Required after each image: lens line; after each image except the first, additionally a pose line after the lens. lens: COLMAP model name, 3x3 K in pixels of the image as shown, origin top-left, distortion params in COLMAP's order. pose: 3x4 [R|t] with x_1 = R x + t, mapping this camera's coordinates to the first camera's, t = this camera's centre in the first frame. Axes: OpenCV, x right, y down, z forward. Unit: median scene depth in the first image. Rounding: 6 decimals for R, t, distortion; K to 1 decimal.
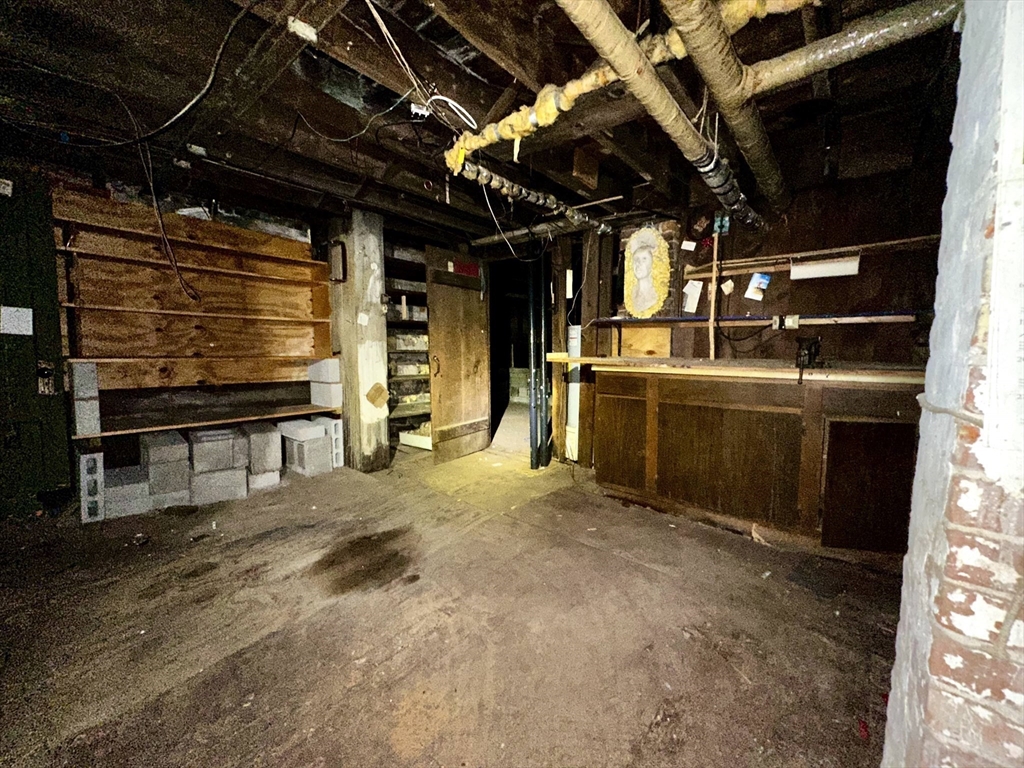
lens RADIAL K [[406.9, 0, 512.0], [0, 406.9, 384.0], [0, 0, 1]] dist [-0.001385, -0.000070]
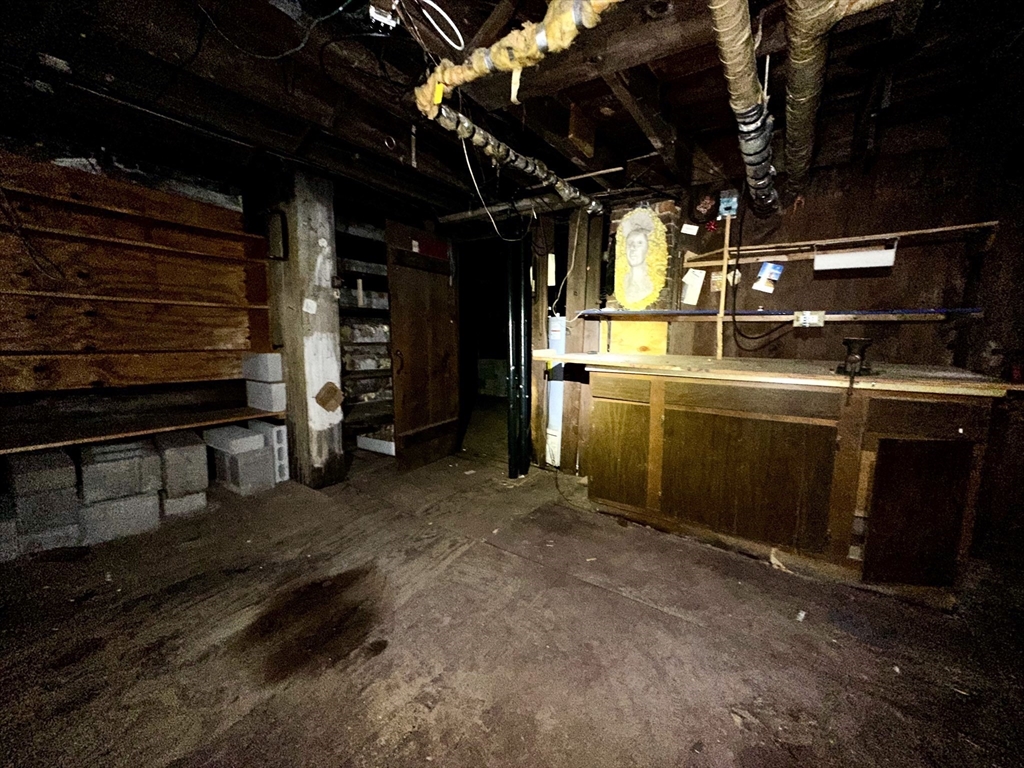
lens RADIAL K [[406.9, 0, 512.0], [0, 406.9, 384.0], [0, 0, 1]] dist [-0.001385, -0.000070]
pose [[0.995173, -0.002920, 0.098095, -0.045655], [-0.000196, 0.999496, 0.031746, -0.033379], [-0.098138, -0.031612, 0.994671, 0.156780]]
